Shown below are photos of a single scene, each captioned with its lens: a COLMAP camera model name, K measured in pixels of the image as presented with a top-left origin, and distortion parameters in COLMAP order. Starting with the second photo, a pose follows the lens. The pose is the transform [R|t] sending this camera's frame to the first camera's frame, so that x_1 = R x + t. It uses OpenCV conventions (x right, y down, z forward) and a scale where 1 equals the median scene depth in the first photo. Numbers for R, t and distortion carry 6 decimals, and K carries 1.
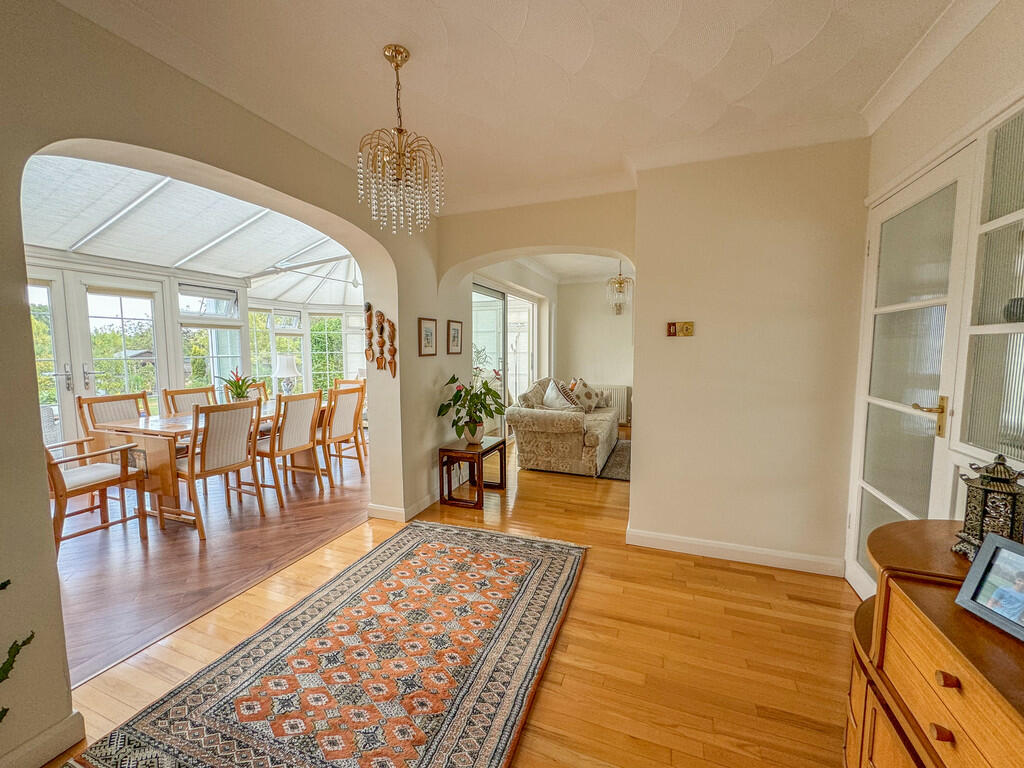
lens RADIAL K [[415.5, 0, 512.2], [0, 415.5, 382.9], [0, 0, 1]] dist [-0.003475, 0.000706]
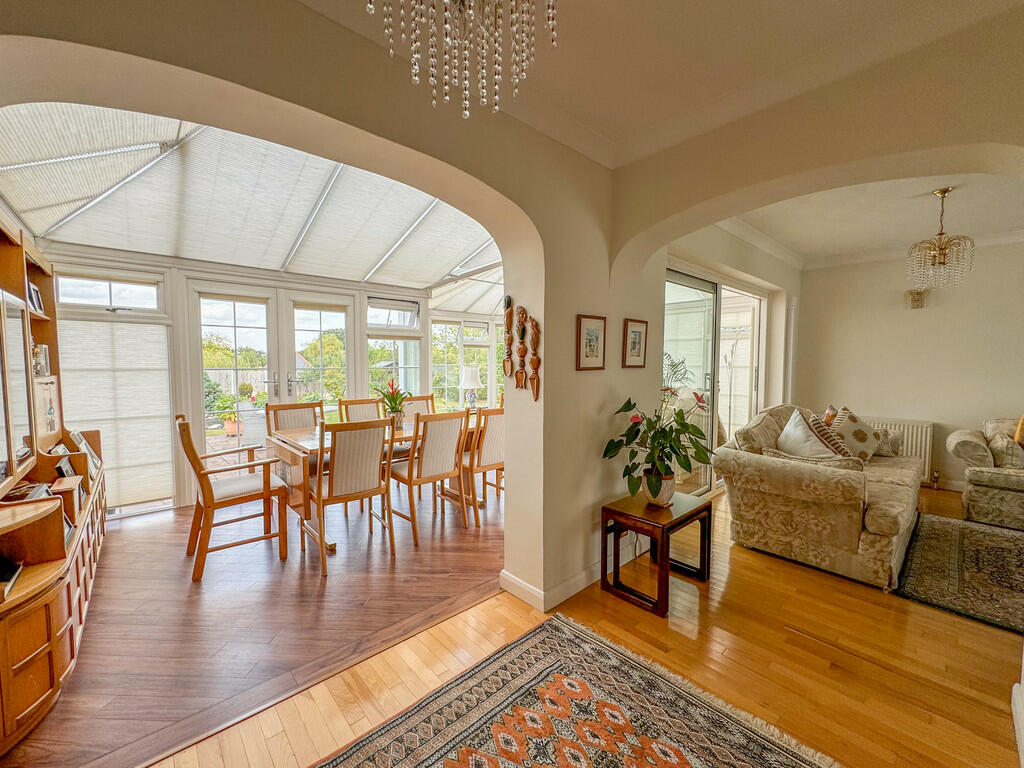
lens RADIAL K [[415.5, 0, 508.9], [0, 415.5, 383.1], [0, 0, 1]] dist [-0.003475, 0.000706]
pose [[0.888241, 0.029457, -0.458433, -0.005696], [-0.042694, 0.998916, -0.018536, -0.022551], [0.457390, 0.036036, 0.888536, 0.298603]]
